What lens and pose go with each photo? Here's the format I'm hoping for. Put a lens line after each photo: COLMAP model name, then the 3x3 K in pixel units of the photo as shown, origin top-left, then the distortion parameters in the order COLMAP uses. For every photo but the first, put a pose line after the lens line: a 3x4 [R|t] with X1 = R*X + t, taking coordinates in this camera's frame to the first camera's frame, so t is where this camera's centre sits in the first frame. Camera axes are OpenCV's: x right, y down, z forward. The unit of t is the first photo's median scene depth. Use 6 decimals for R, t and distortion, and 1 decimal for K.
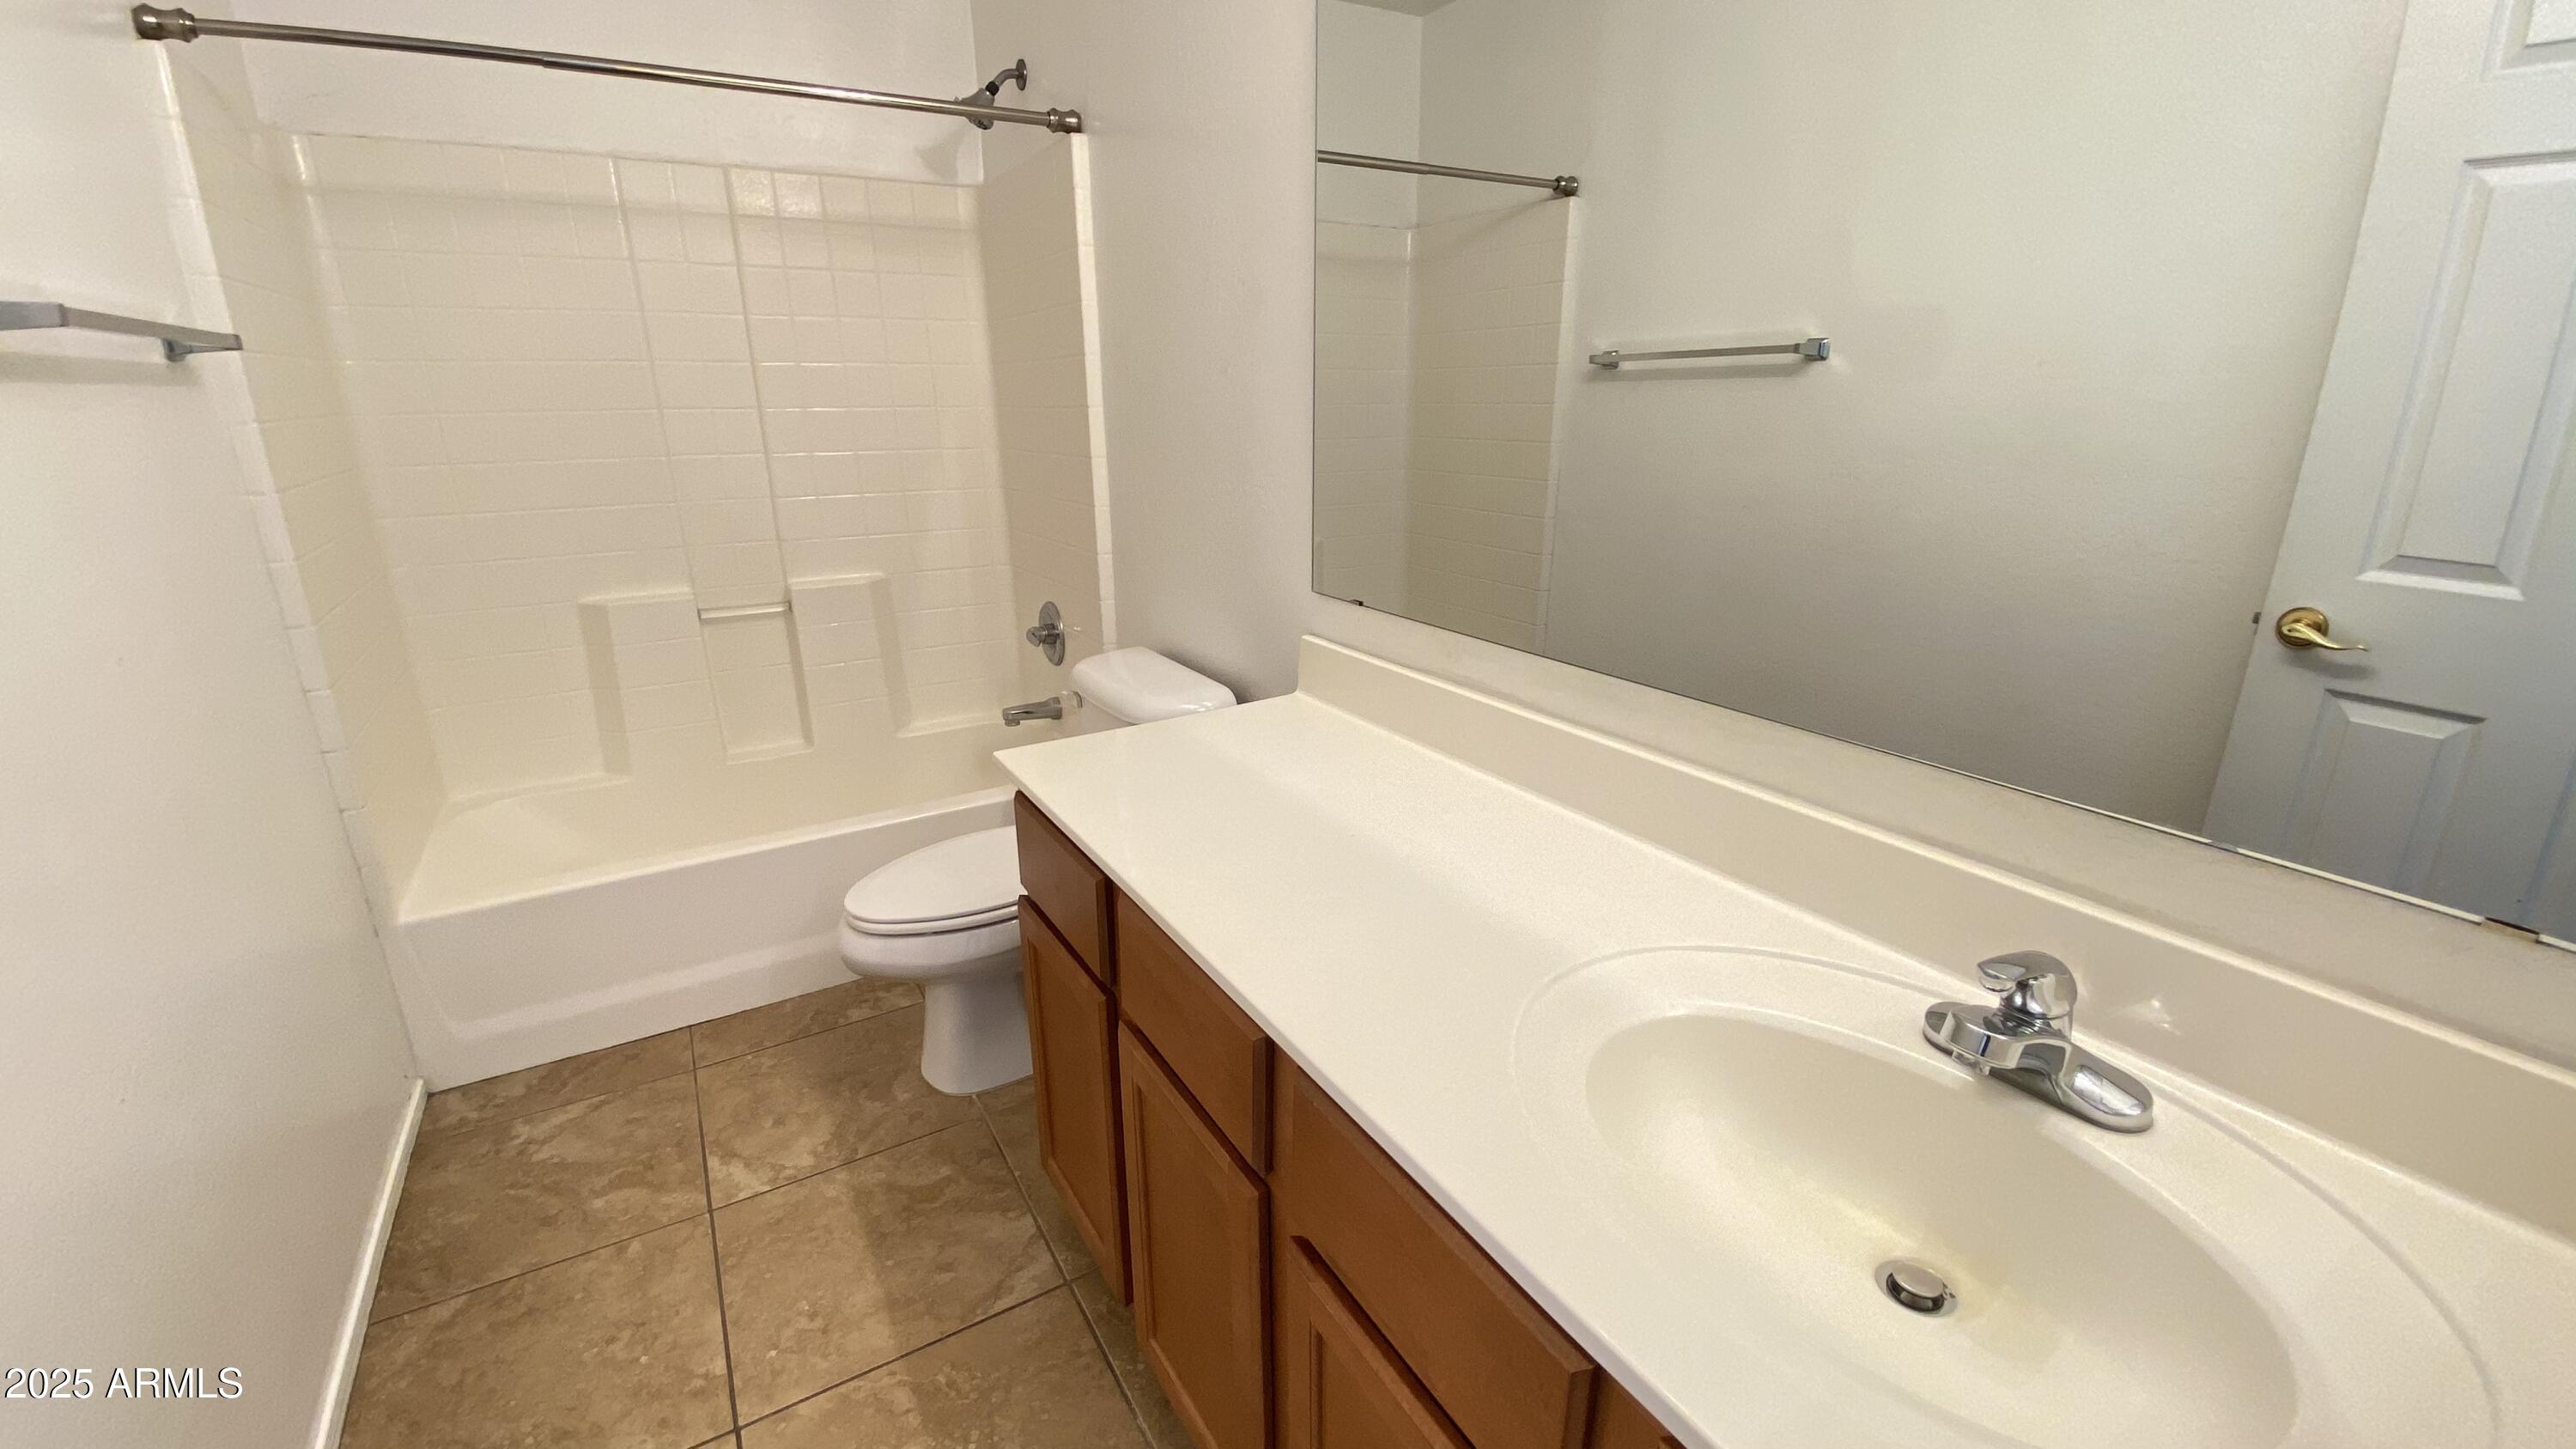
lens RADIAL K [[1062.1, 0, 1289.6], [0, 1062.1, 744.1], [0, 0, 1]] dist [-0.006235, -0.011940]
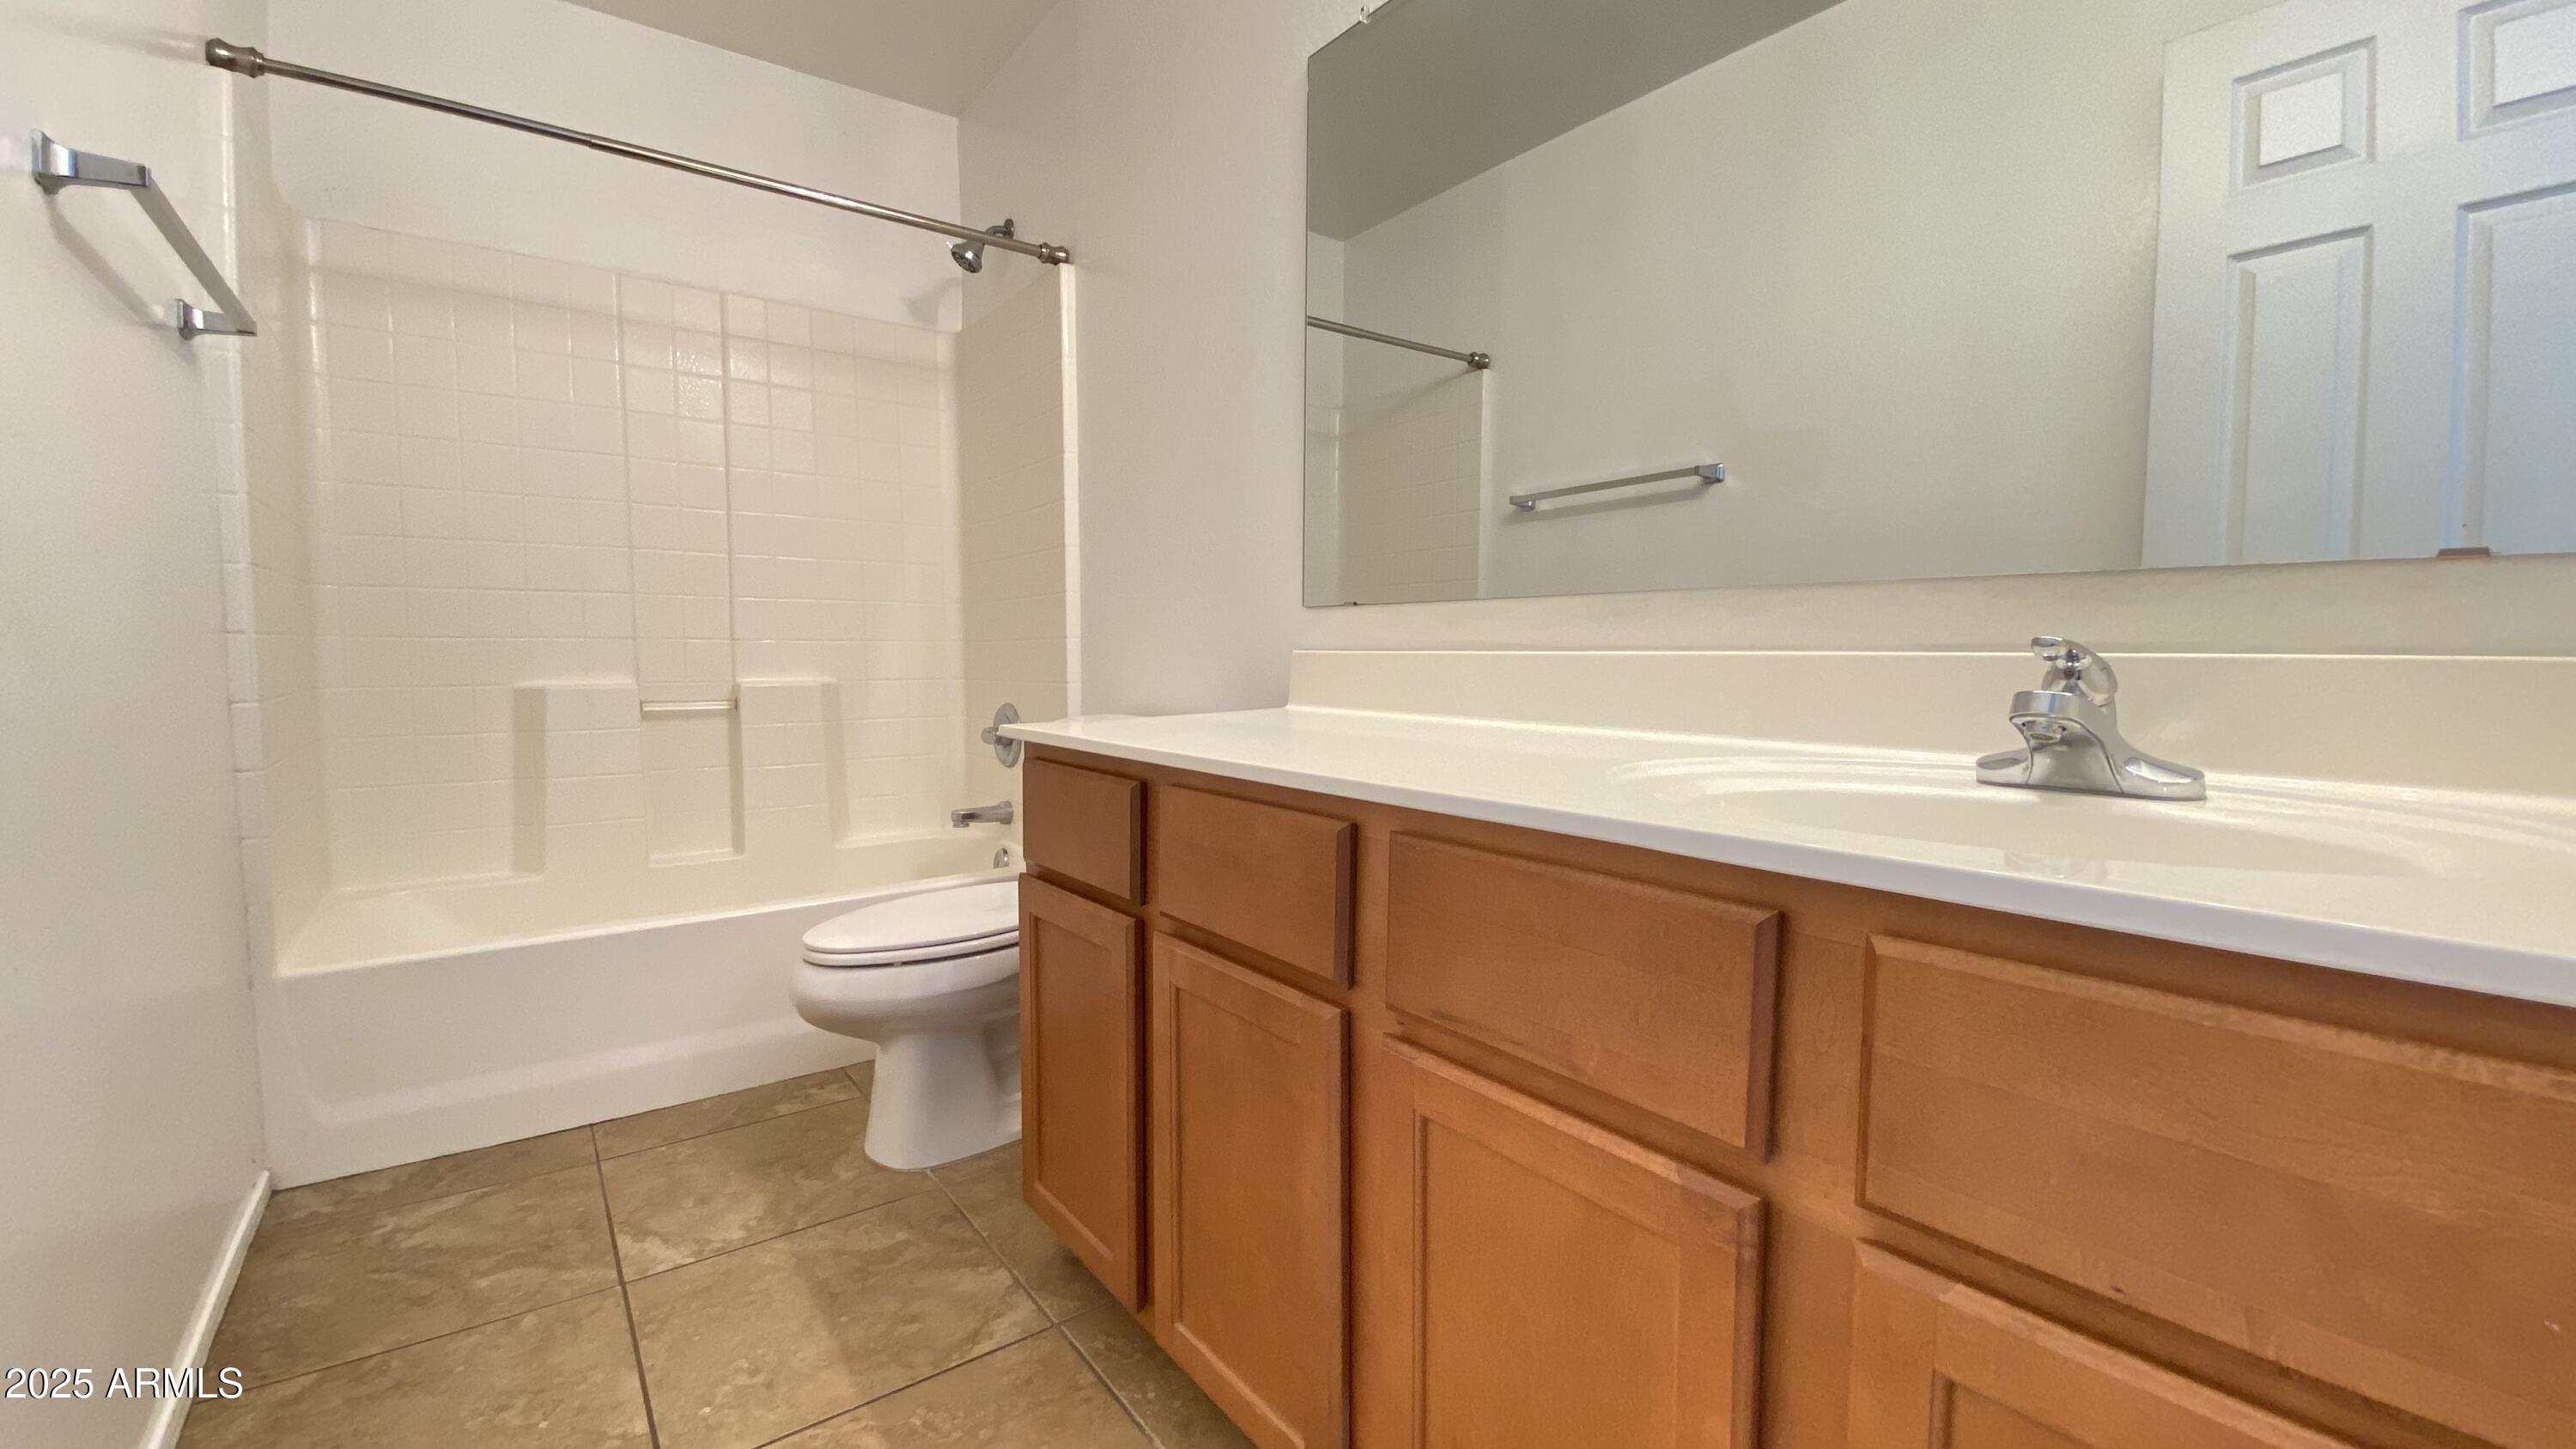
lens RADIAL K [[1062.1, 0, 1297.6], [0, 1062.1, 725.6], [0, 0, 1]] dist [-0.006235, -0.011940]
pose [[0.994687, 0.000647, 0.102947, -0.080690], [0.024219, 0.970445, -0.240103, 0.193734], [-0.100060, 0.241321, 0.965273, 0.011626]]
